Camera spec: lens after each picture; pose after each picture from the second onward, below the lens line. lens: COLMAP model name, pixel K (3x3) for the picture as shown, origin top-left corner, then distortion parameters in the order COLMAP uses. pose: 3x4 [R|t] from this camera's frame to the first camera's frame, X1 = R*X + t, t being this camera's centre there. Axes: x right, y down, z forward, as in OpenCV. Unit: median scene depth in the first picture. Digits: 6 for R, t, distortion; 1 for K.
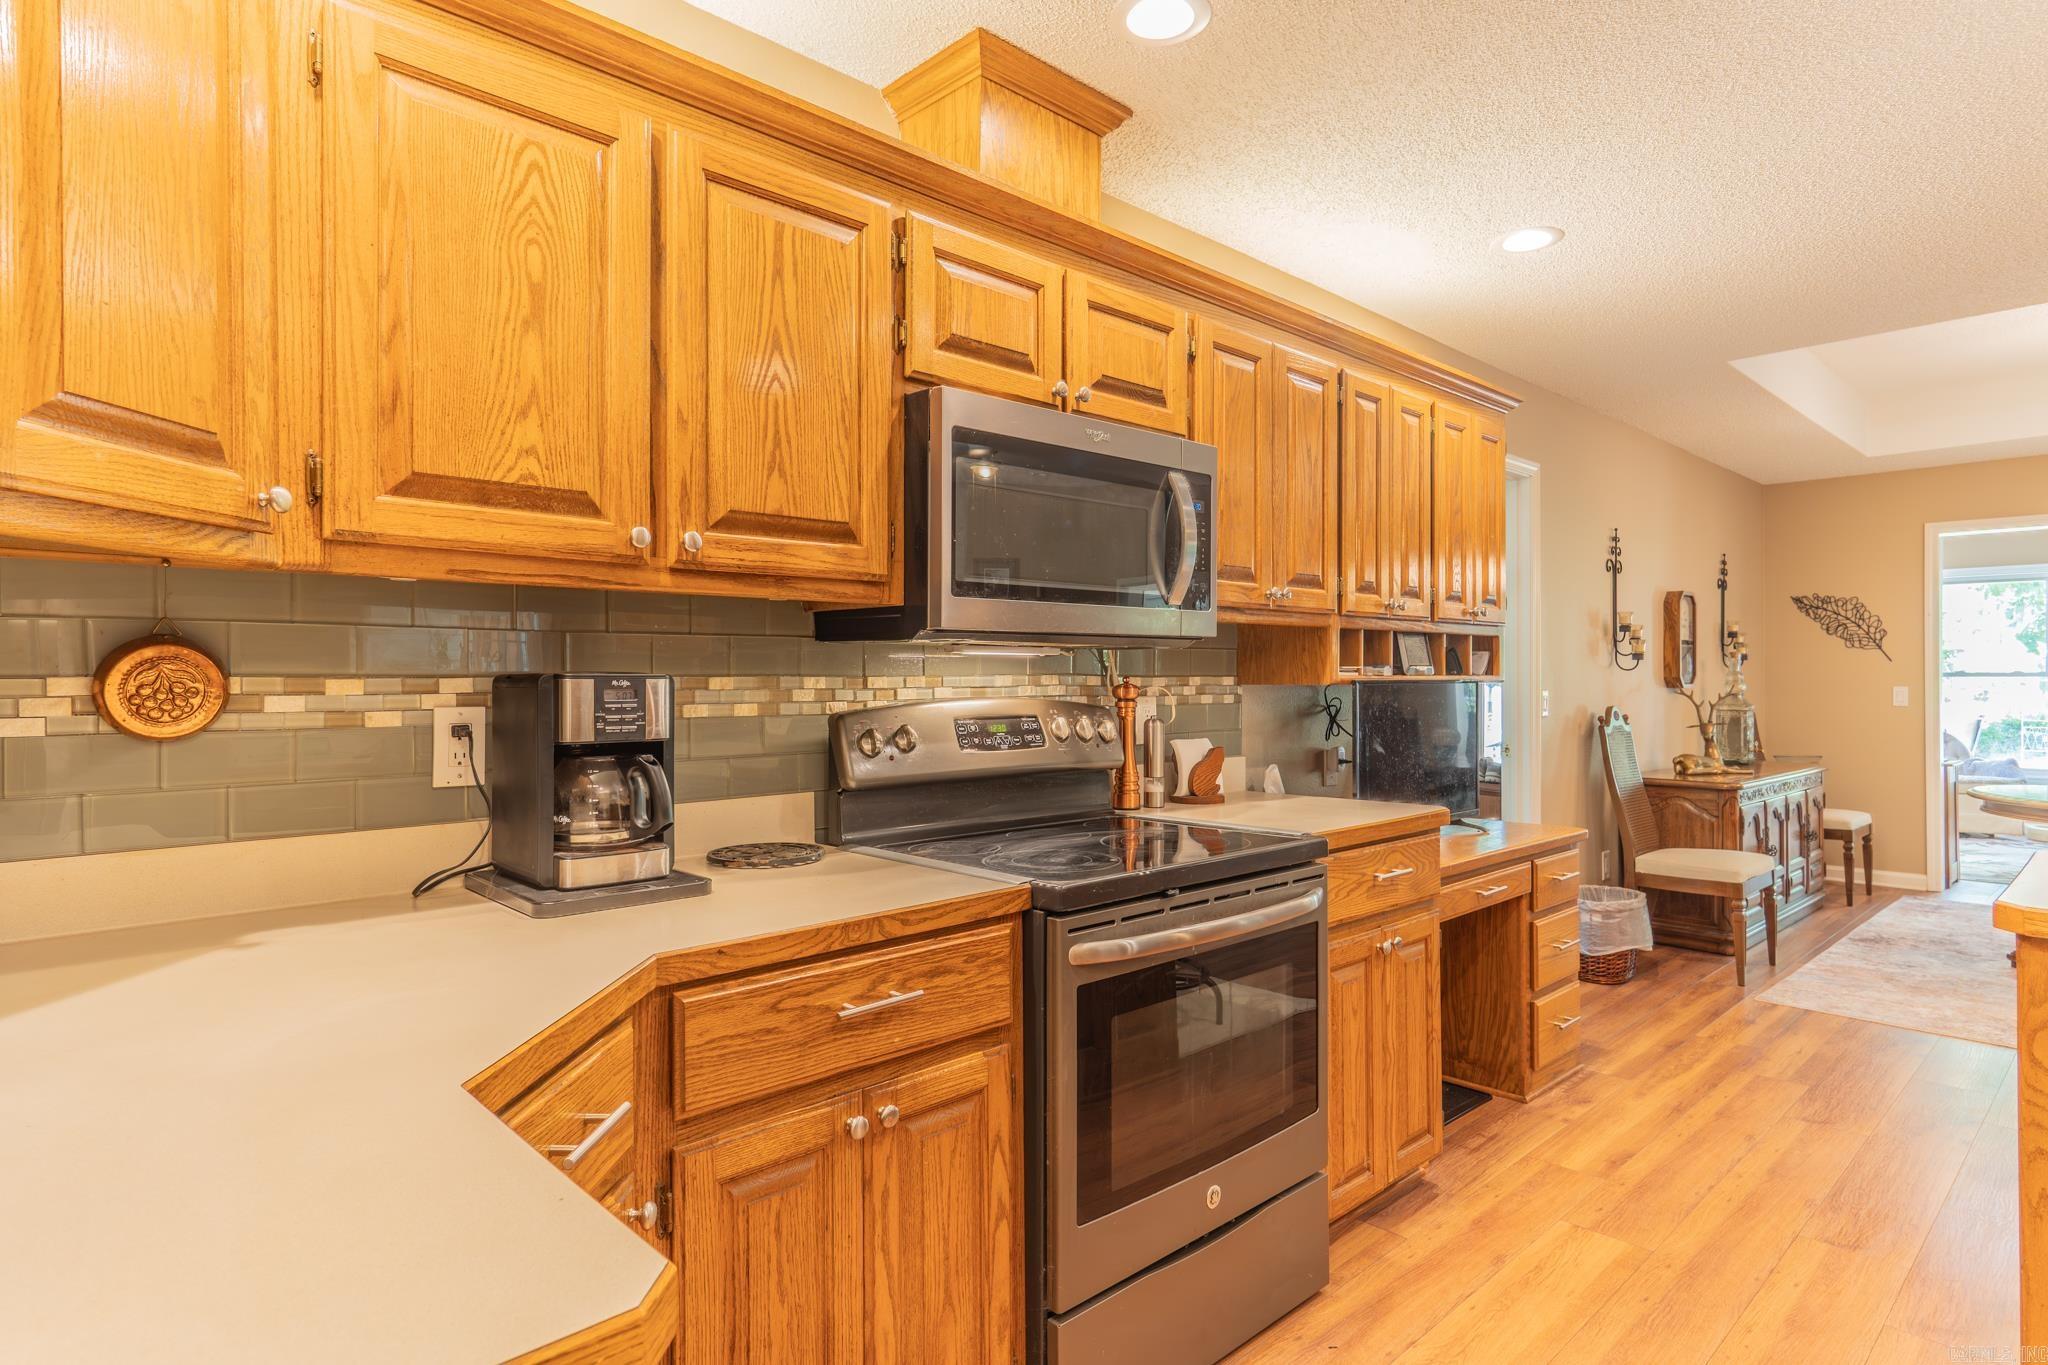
lens RADIAL K [[1089.3, 0, 1026.3], [0, 1089.3, 683.3], [0, 0, 1]] dist [0.010733, 0.000258]
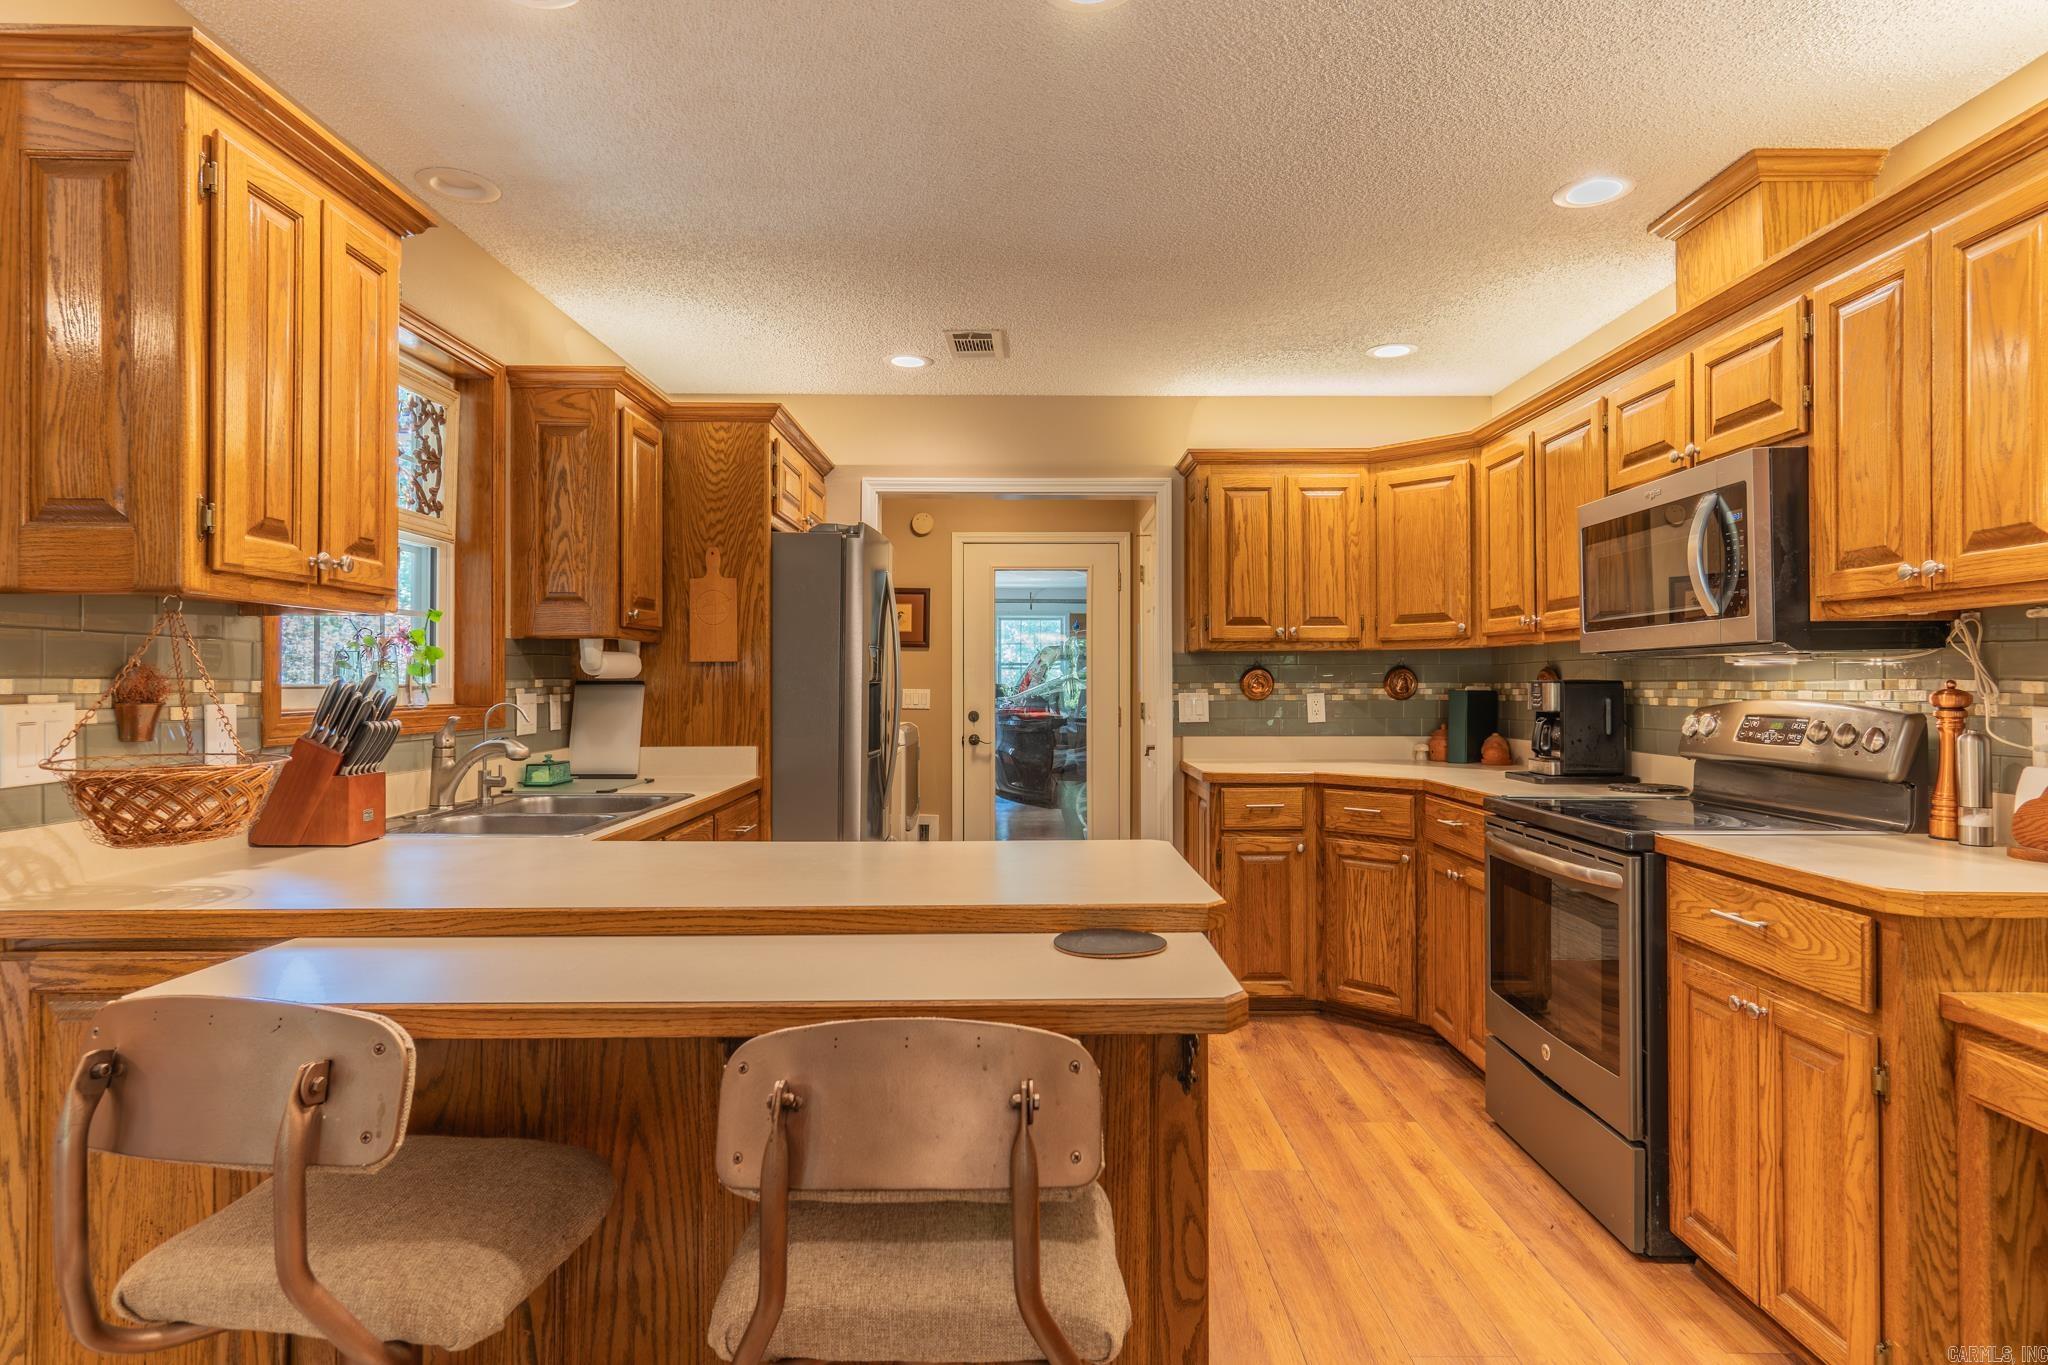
lens RADIAL K [[1089.3, 0, 1024.7], [0, 1089.3, 681.8], [0, 0, 1]] dist [0.010733, 0.000258]
pose [[-0.685697, 0.002701, -0.727882, 1.457952], [-0.000237, 0.999992, 0.003935, -0.010838], [0.727887, 0.002871, -0.685691, 1.302379]]
